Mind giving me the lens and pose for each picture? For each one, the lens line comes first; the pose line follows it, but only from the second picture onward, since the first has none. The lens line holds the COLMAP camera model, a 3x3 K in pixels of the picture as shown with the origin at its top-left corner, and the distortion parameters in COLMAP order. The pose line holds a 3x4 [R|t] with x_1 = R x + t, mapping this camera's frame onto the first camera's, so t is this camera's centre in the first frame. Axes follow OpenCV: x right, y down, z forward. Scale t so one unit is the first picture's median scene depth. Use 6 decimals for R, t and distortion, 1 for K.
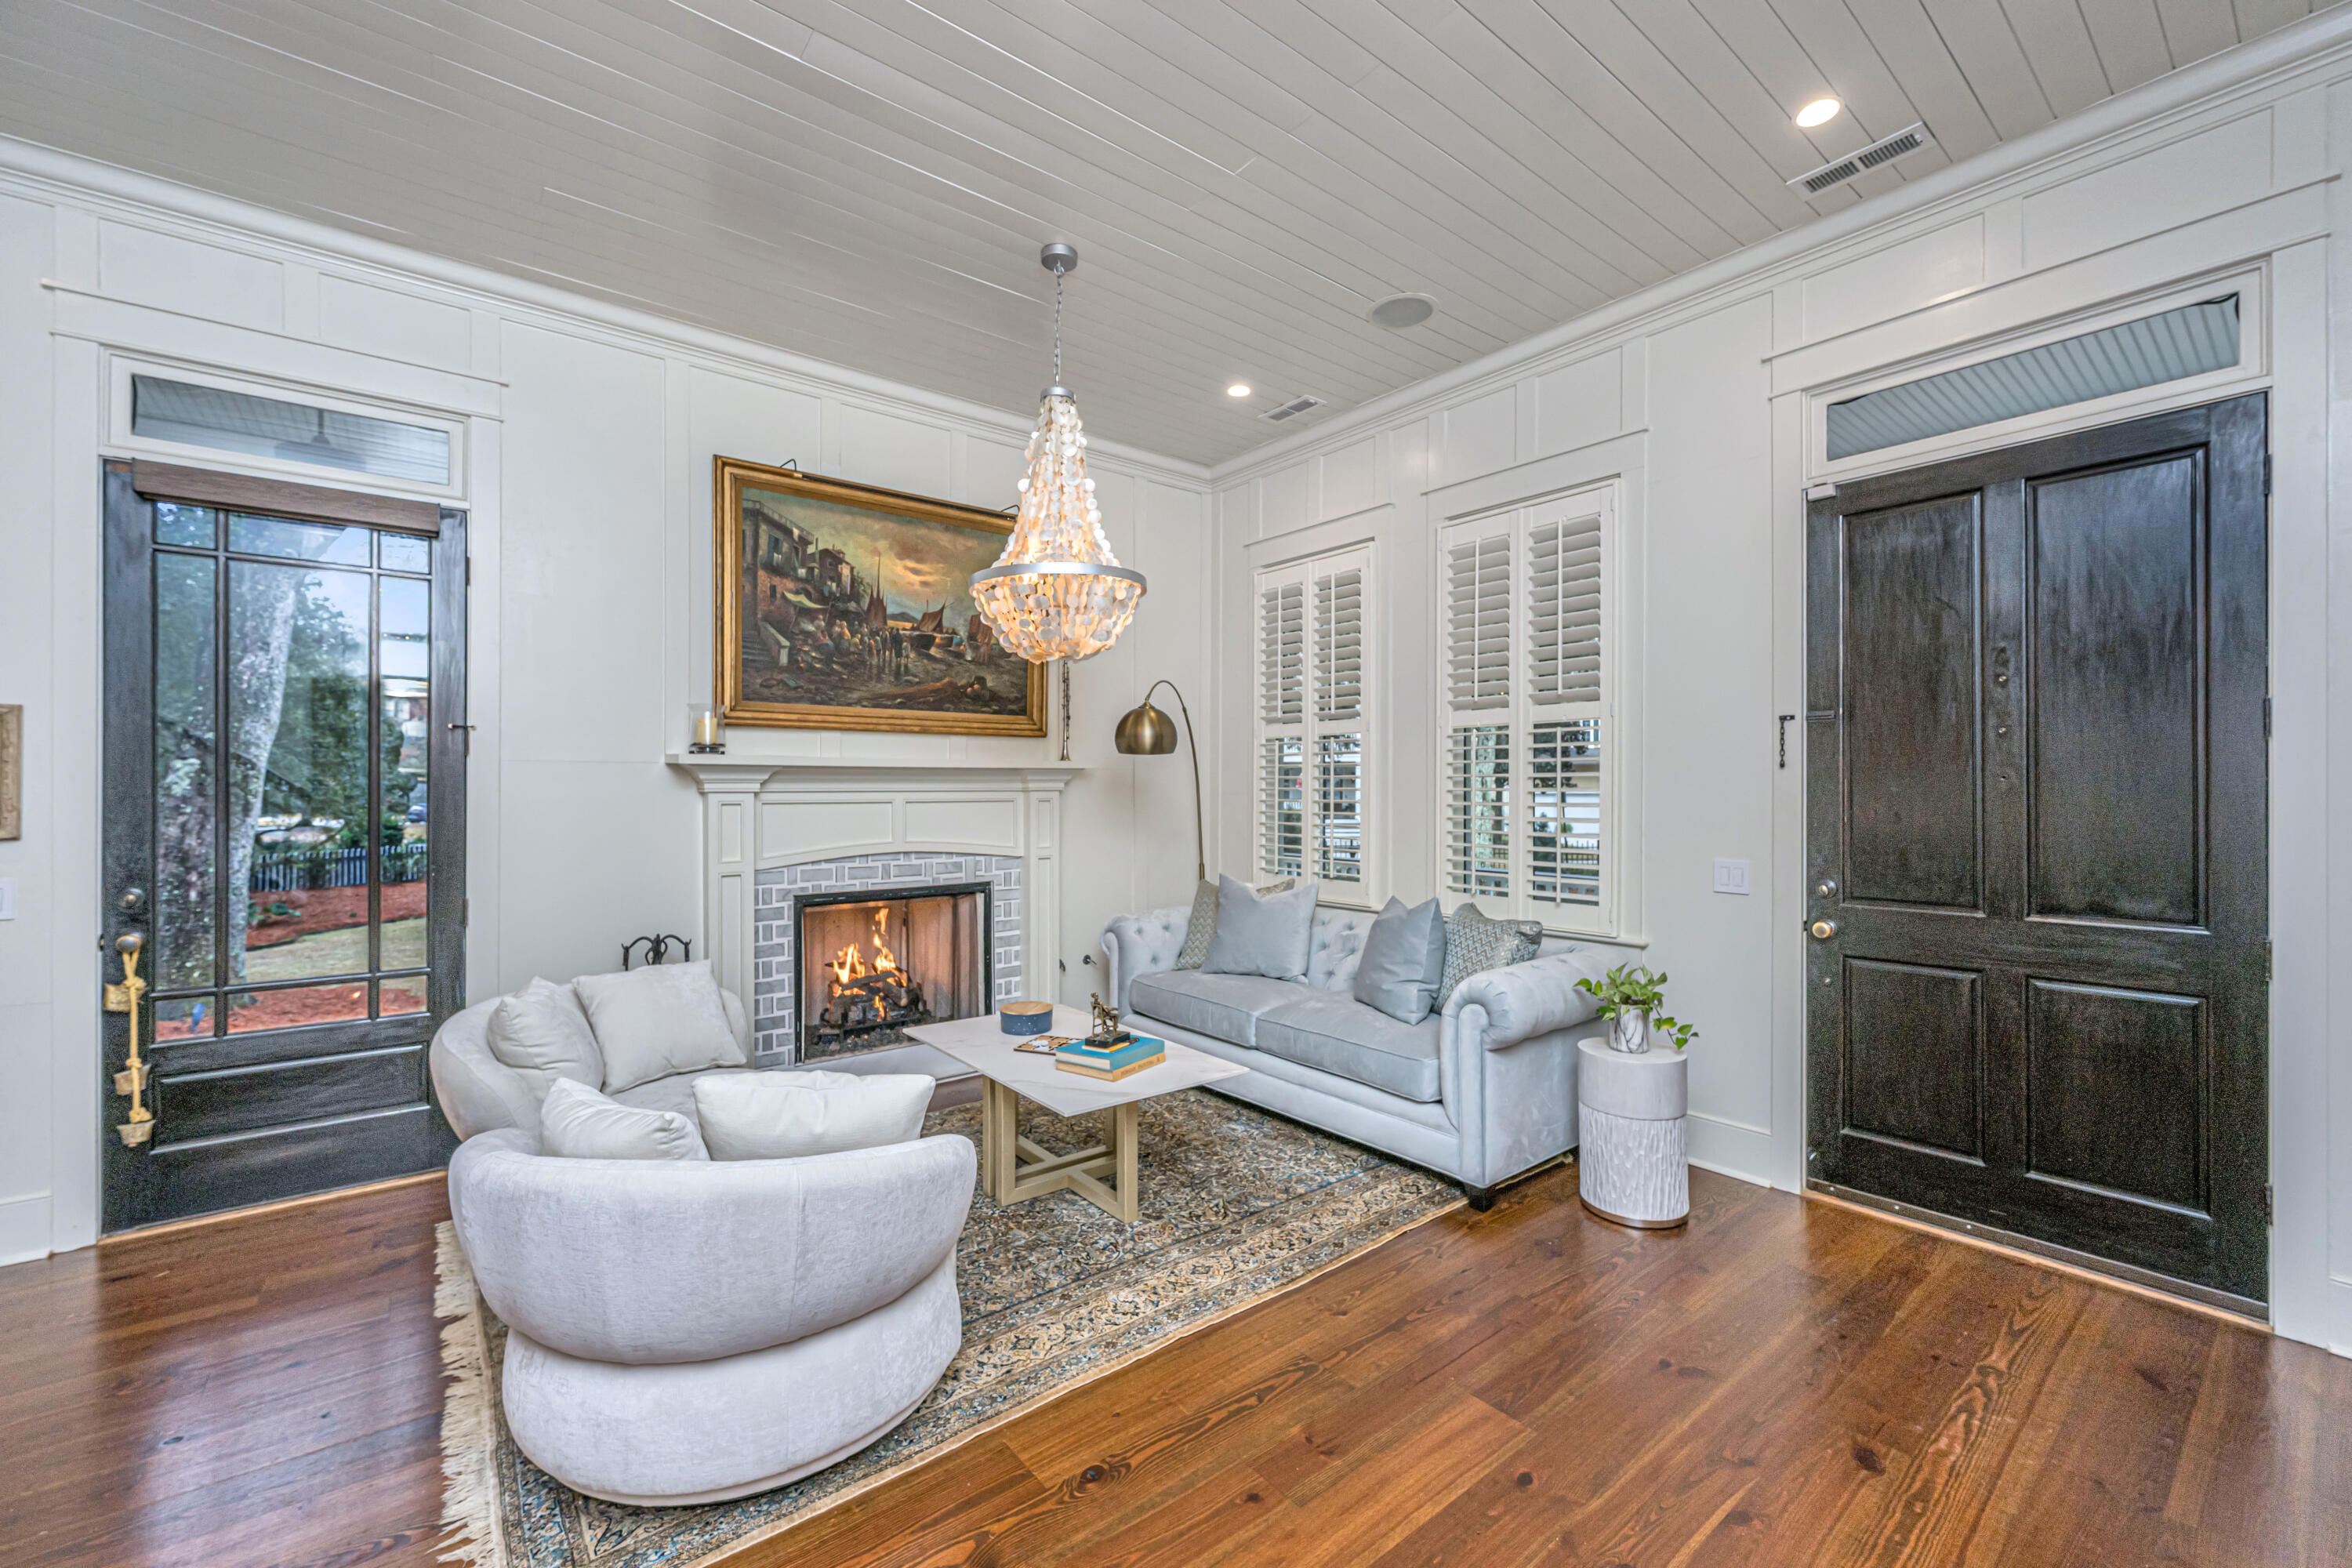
lens RADIAL K [[946.9, 0, 1168.6], [0, 946.9, 787.1], [0, 0, 1]] dist [-0.000517, -0.000100]
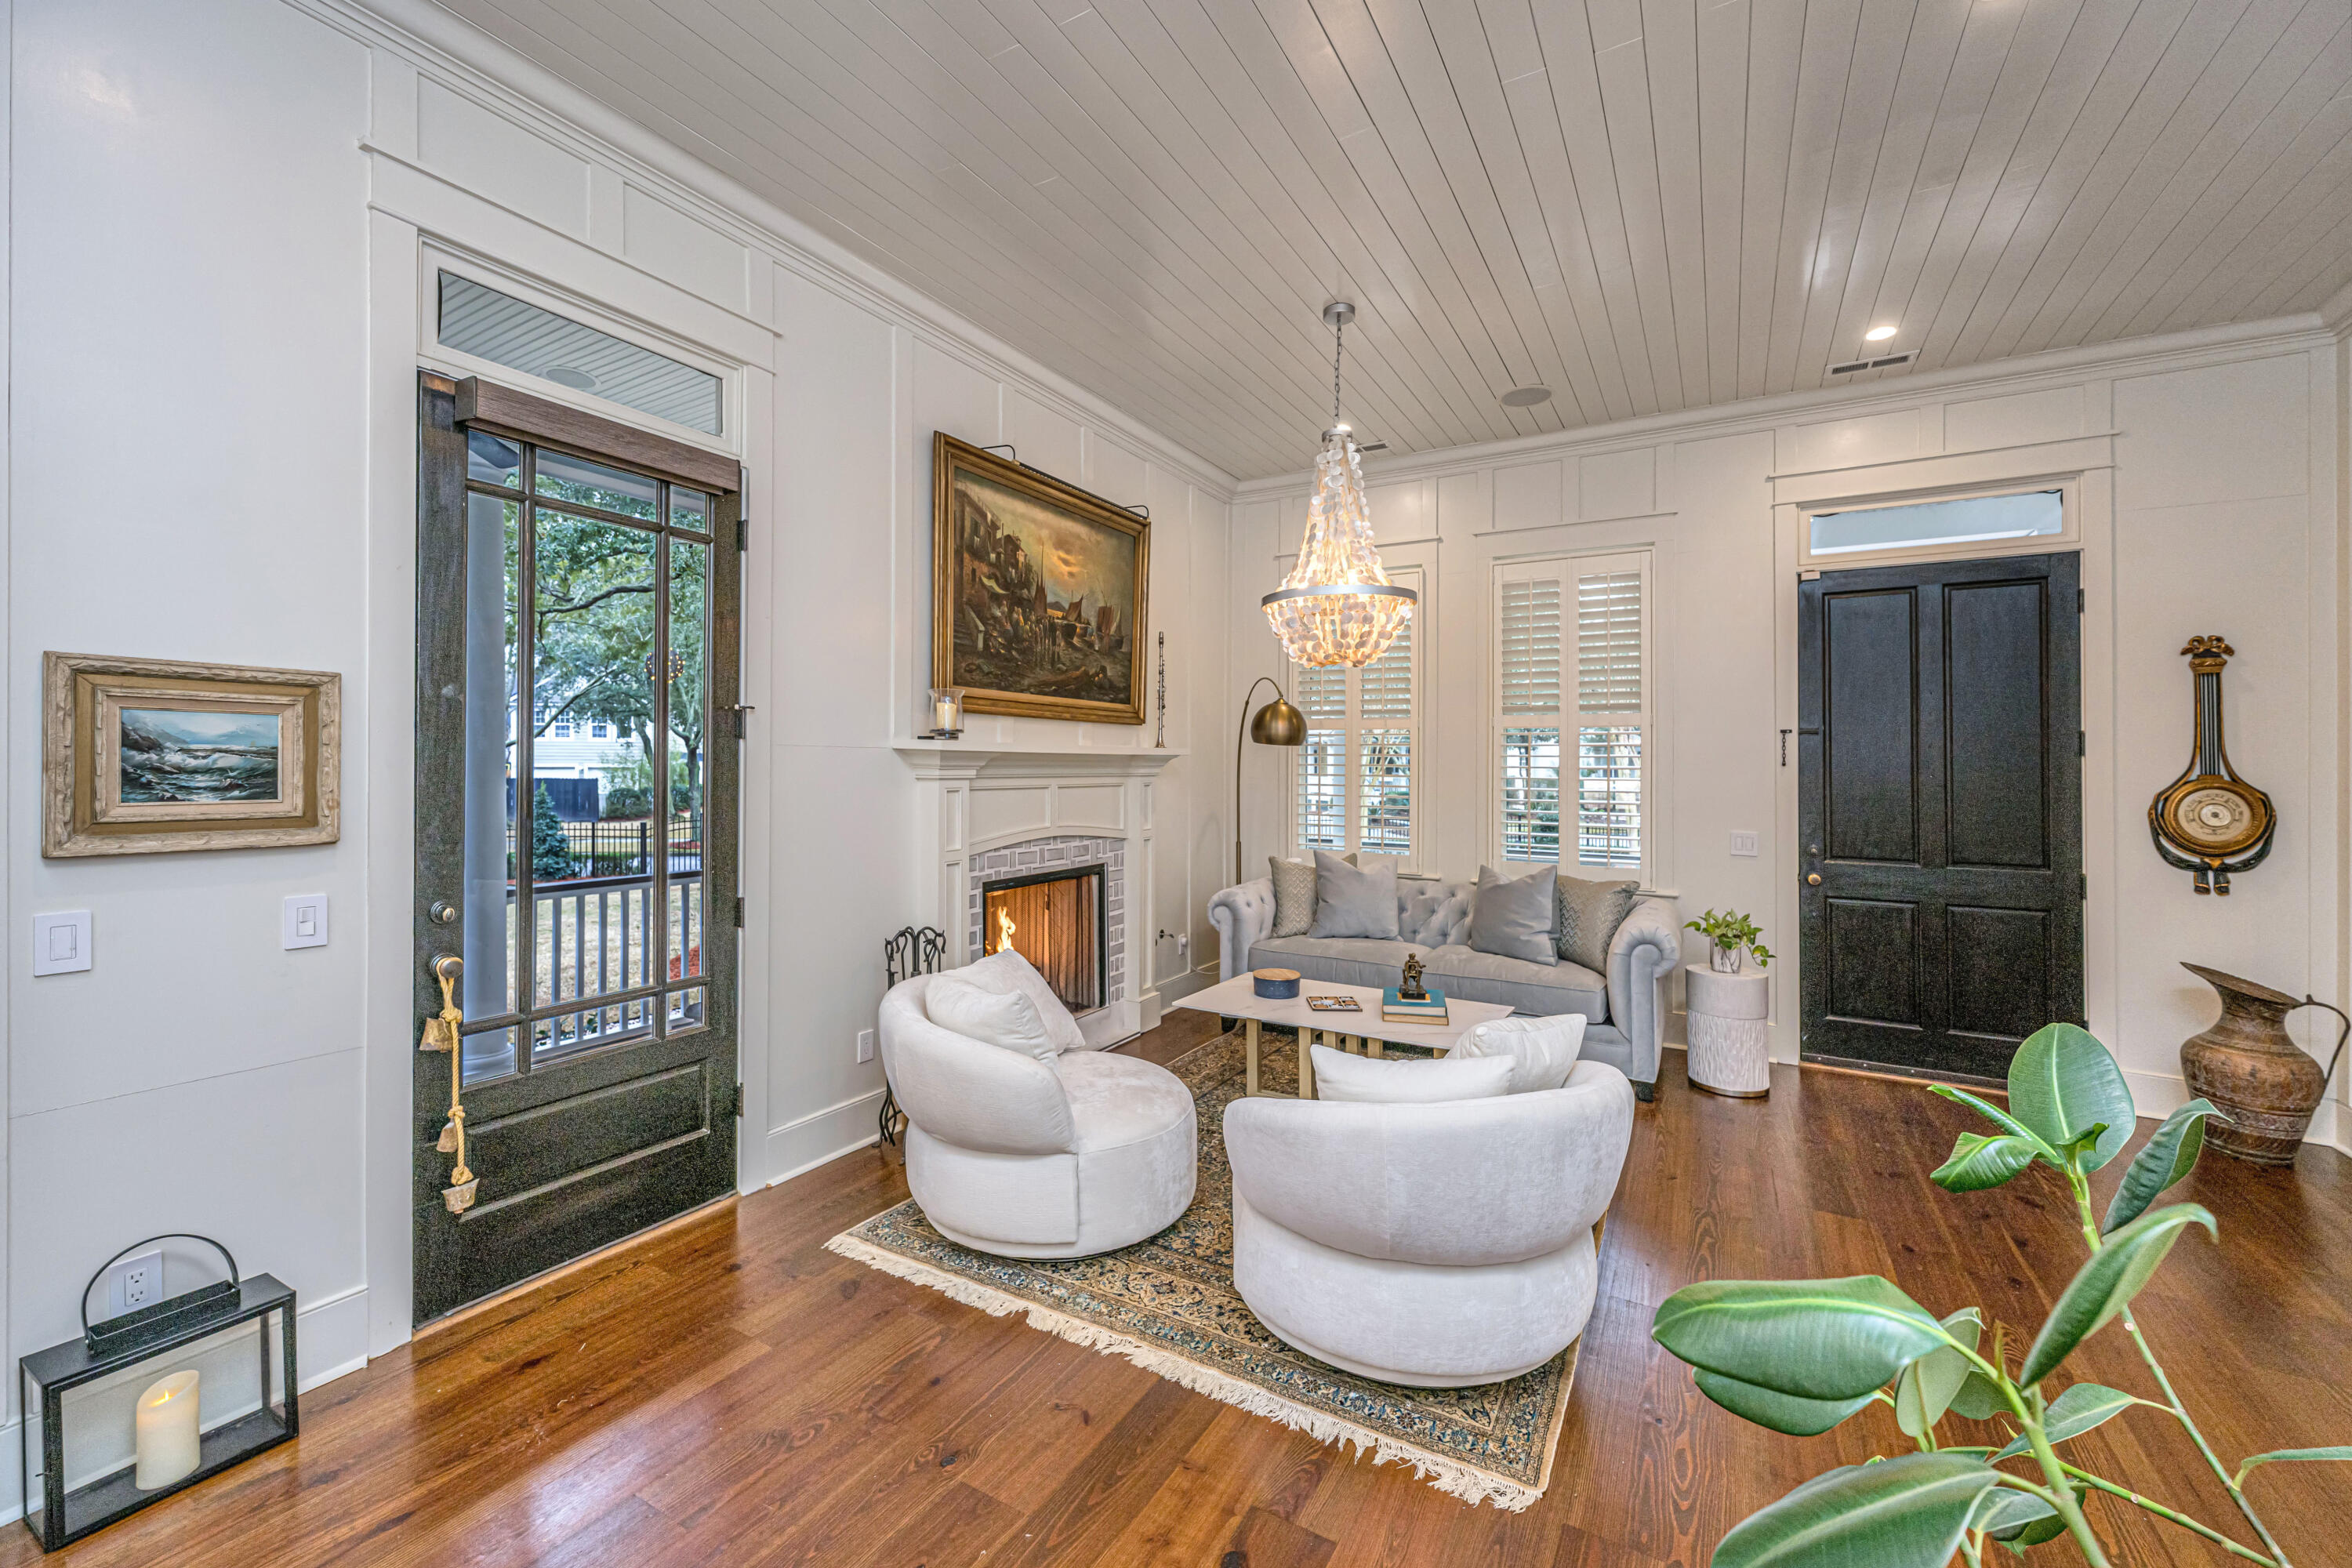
lens RADIAL K [[946.9, 0, 1166.5], [0, 946.9, 760.9], [0, 0, 1]] dist [-0.000517, -0.000100]
pose [[0.932379, 0.010437, 0.361333, -0.573083], [-0.010324, 0.999944, -0.002243, -0.012604], [-0.361336, -0.001639, 0.932434, 0.007984]]
